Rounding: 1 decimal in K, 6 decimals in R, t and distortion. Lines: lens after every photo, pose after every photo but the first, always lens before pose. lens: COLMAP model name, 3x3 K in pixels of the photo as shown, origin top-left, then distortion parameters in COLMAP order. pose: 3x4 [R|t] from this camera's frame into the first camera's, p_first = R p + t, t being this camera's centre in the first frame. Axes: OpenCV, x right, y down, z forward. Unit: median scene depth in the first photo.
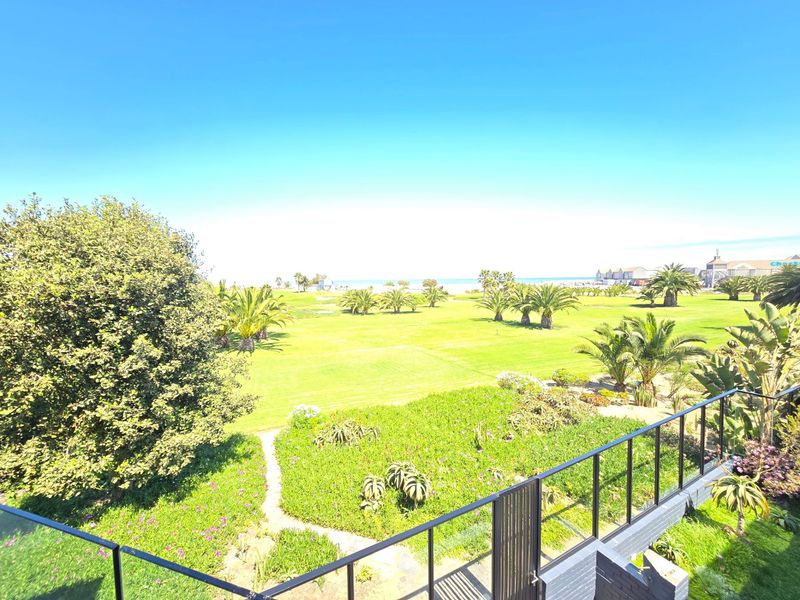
lens RADIAL K [[325.3, 0, 402.7], [0, 325.3, 302.5], [0, 0, 1]] dist [-0.002058, 0.000687]
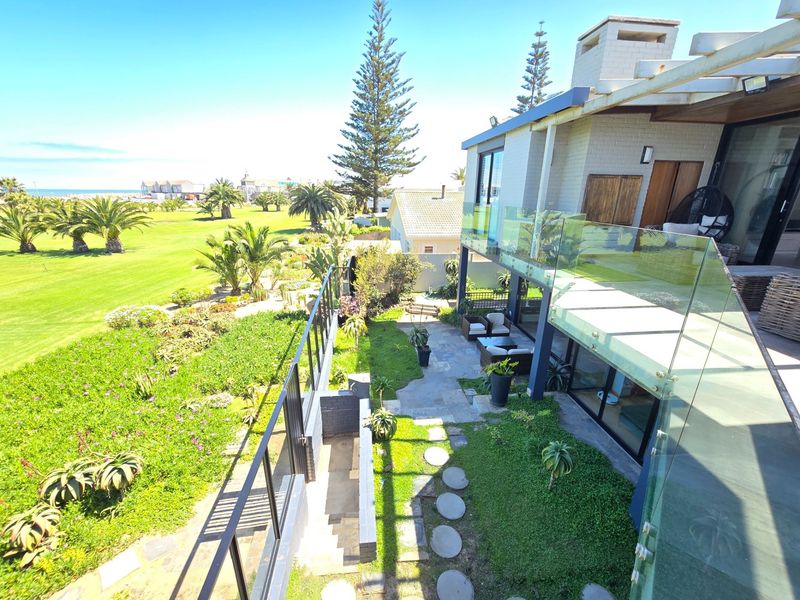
lens RADIAL K [[325.3, 0, 394.7], [0, 325.3, 299.5], [0, 0, 1]] dist [-0.002058, 0.000687]
pose [[0.393020, -0.272751, 0.878147, -0.102078], [0.051230, 0.960007, 0.275248, 0.007116], [-0.918102, -0.063191, 0.391275, 0.063552]]
